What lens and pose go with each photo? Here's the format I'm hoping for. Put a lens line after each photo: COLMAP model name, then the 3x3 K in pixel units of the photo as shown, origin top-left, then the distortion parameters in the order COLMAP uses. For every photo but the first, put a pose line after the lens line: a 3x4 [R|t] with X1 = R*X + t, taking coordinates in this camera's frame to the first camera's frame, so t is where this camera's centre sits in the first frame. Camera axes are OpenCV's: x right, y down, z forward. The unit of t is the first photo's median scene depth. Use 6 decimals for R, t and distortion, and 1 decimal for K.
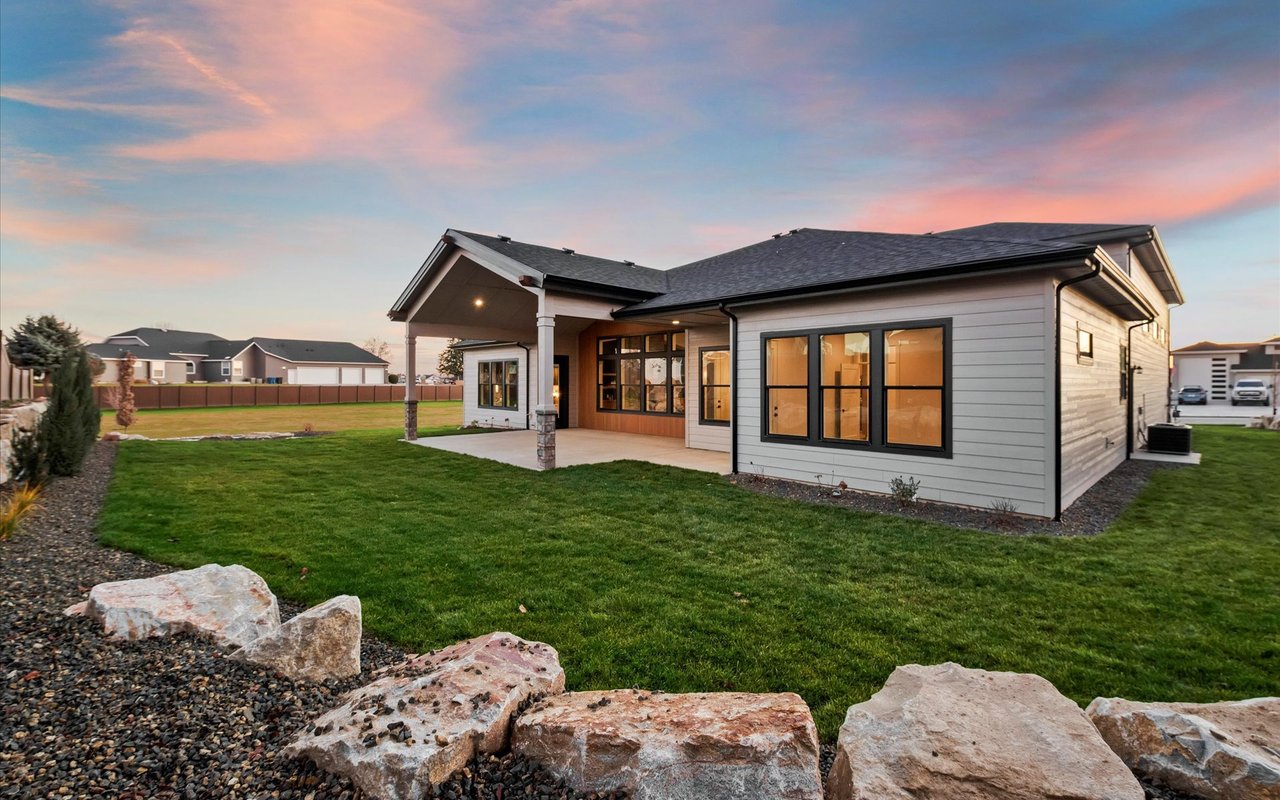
lens RADIAL K [[550.5, 0, 640.0], [0, 550.5, 400.0], [0, 0, 1]] dist [-0.002401, -0.000215]
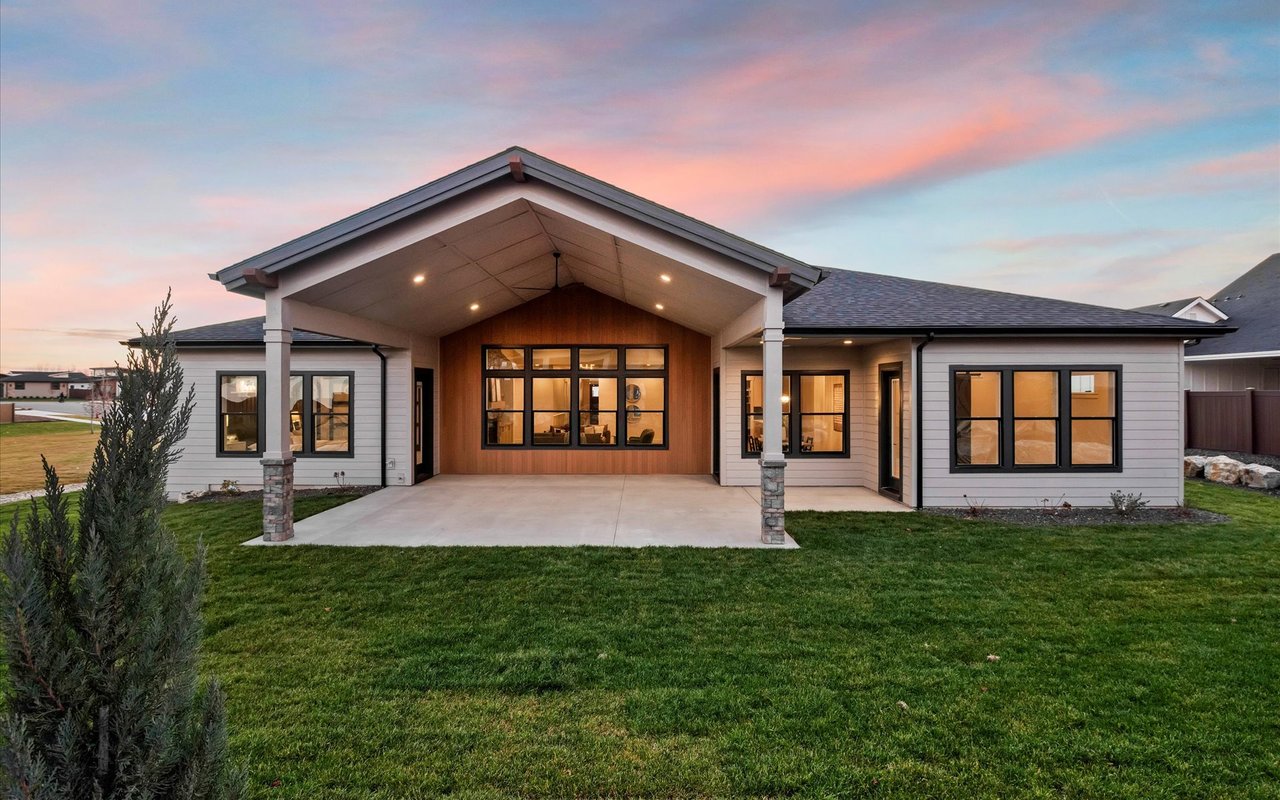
lens RADIAL K [[550.5, 0, 640.0], [0, 550.5, 400.0], [0, 0, 1]] dist [-0.002401, -0.000215]
pose [[0.684286, -0.009205, 0.729156, -0.968450], [0.023428, 0.999682, -0.009366, -0.066302], [-0.728837, 0.023492, 0.684284, 0.779819]]
